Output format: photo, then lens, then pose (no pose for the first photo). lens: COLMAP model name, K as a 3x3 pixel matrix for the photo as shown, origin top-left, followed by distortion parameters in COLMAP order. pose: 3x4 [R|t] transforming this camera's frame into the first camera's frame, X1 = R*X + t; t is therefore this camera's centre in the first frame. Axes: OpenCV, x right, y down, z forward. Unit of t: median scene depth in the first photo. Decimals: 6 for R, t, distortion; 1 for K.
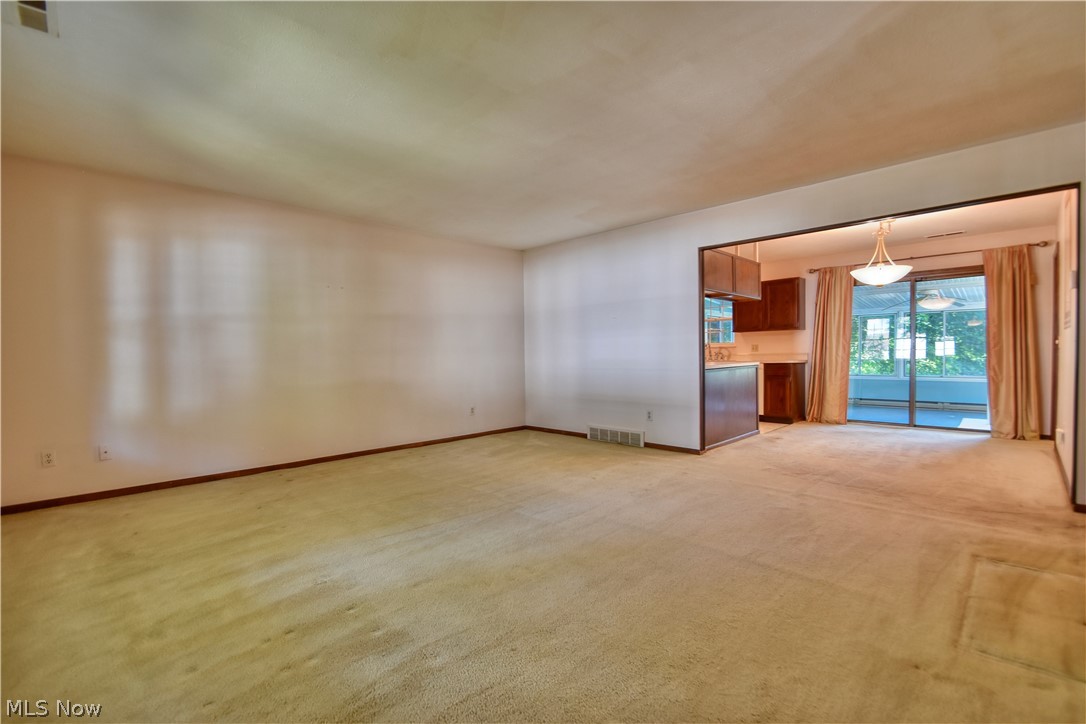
lens RADIAL K [[475.7, 0, 543.4], [0, 475.7, 367.6], [0, 0, 1]] dist [0.022685, -0.024369]
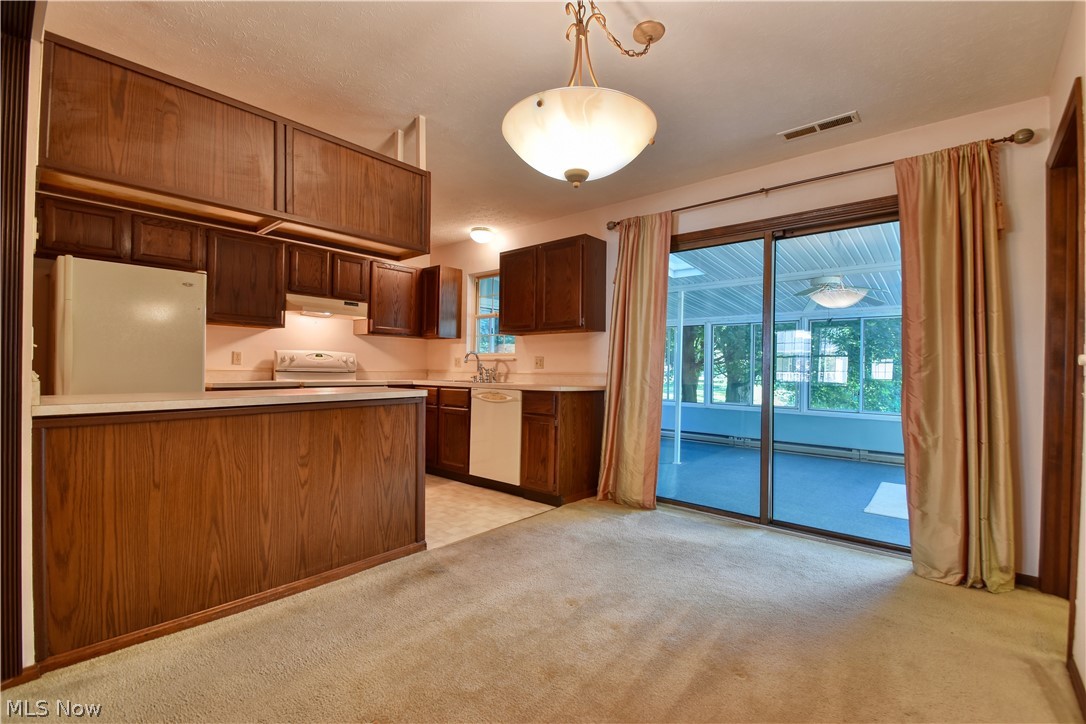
lens RADIAL K [[475.7, 0, 543.4], [0, 475.7, 367.6], [0, 0, 1]] dist [0.022685, -0.024369]
pose [[0.997467, 0.024202, 0.066884, 0.560239], [-0.022177, 0.999278, -0.030856, -0.023126], [-0.067583, 0.029294, 0.997284, 0.570307]]
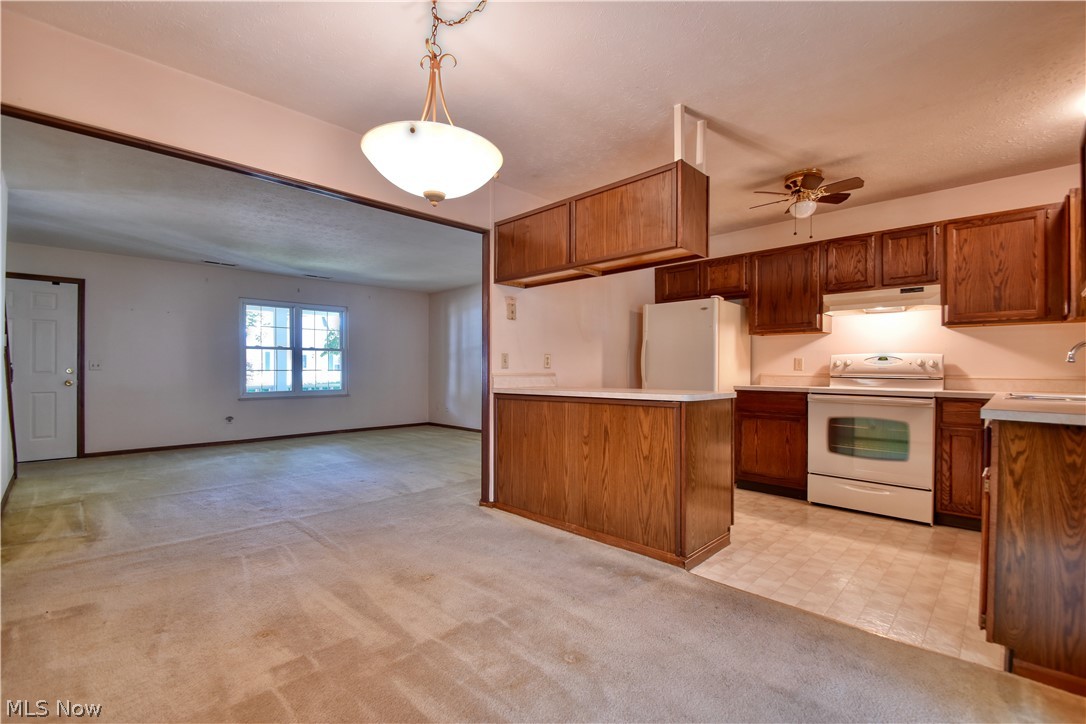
lens RADIAL K [[475.7, 0, 543.4], [0, 475.7, 367.6], [0, 0, 1]] dist [0.022685, -0.024369]
pose [[0.006444, 0.007064, -0.999954, 0.911995], [-0.033054, 0.999430, 0.006847, -0.036280], [0.999433, 0.033008, 0.006674, 0.918607]]
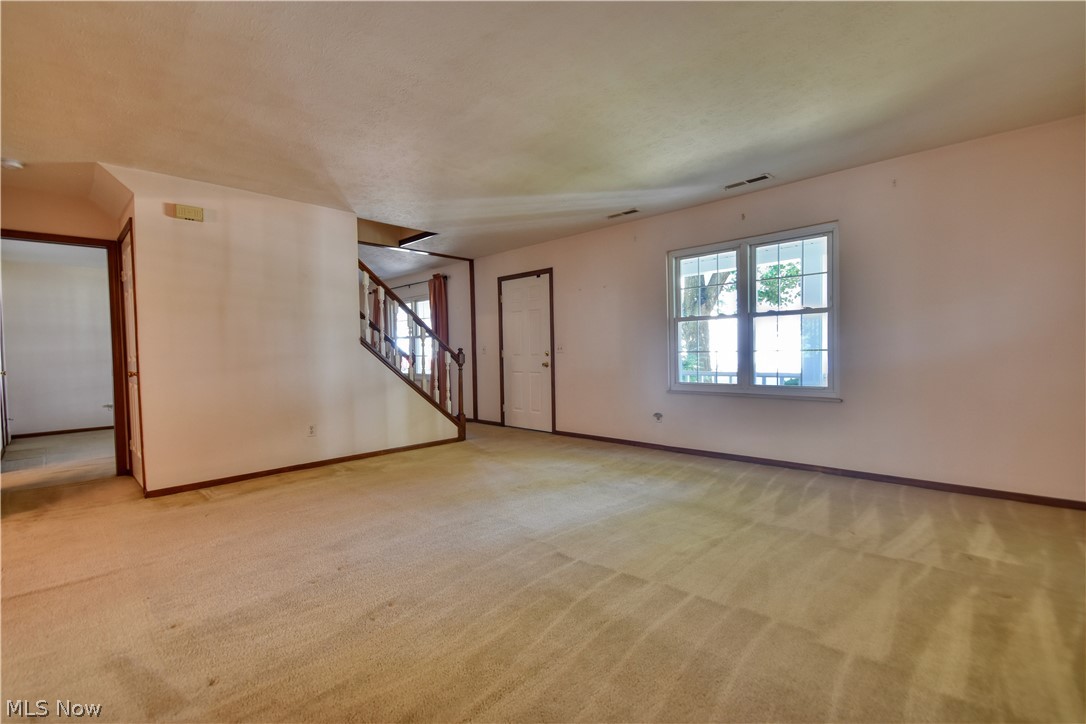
lens RADIAL K [[480.8, 0, 547.1], [0, 480.8, 364.1], [0, 0, 1]] dist [-0.000722, -0.000002]
pose [[-0.999571, 0.025319, -0.014756, -0.050437], [0.024430, 0.998042, 0.057585, -0.029514], [0.016185, 0.057200, -0.998232, 1.041718]]
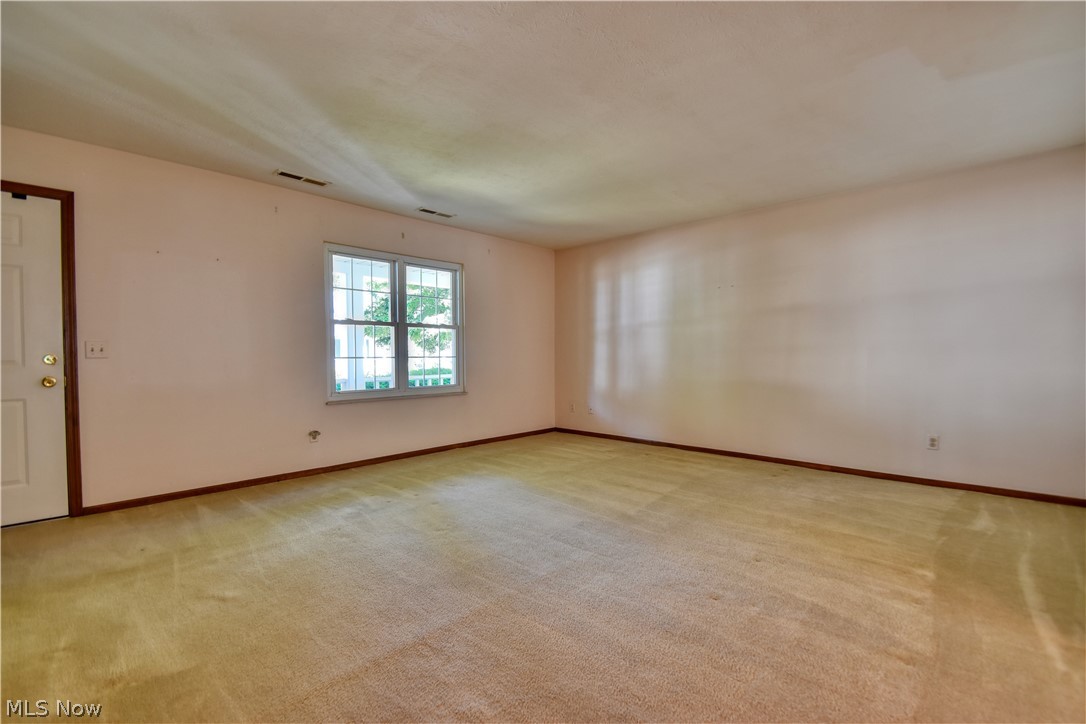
lens RADIAL K [[471.0, 0, 548.7], [0, 471.0, 367.5], [0, 0, 1]] dist [-0.000770, -0.011173]
pose [[0.039339, 0.036317, -0.998566, 0.471156], [-0.029408, 0.998948, 0.035173, -0.016807], [0.998793, 0.027982, 0.040366, 0.490960]]
